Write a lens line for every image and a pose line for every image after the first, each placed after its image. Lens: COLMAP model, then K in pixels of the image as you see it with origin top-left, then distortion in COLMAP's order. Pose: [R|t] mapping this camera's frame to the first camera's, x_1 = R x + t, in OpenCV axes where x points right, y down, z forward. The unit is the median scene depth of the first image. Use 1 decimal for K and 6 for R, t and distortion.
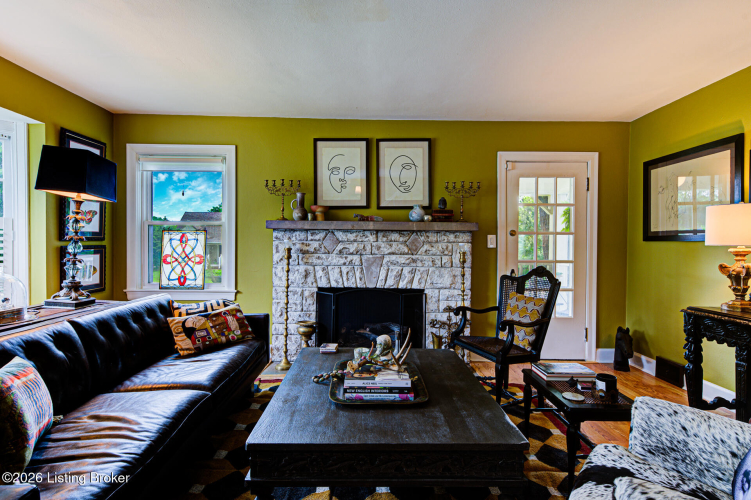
lens RADIAL K [[384.8, 0, 374.3], [0, 384.8, 248.6], [0, 0, 1]] dist [0.010688, 0.002098]
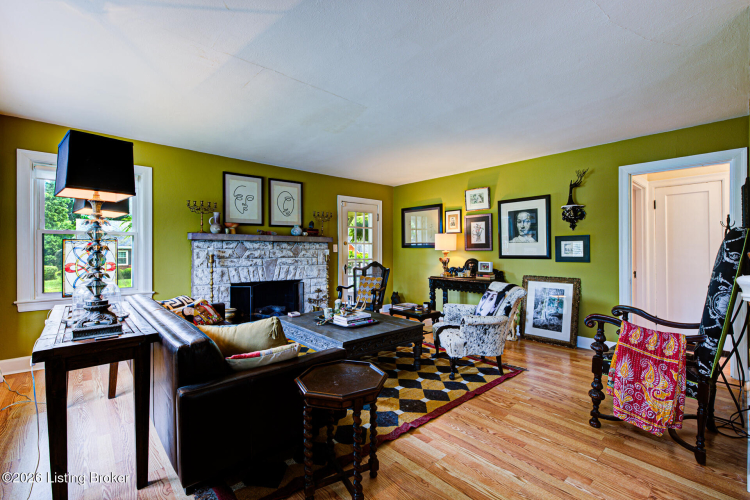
lens RADIAL K [[339.5, 0, 374.9], [0, 339.5, 248.3], [0, 0, 1]] dist [-0.002198, 0.000000]
pose [[0.752746, -0.006100, 0.658283, -0.549073], [0.014014, 0.999879, -0.006760, -0.007037], [-0.658162, 0.014313, 0.752740, -0.223226]]
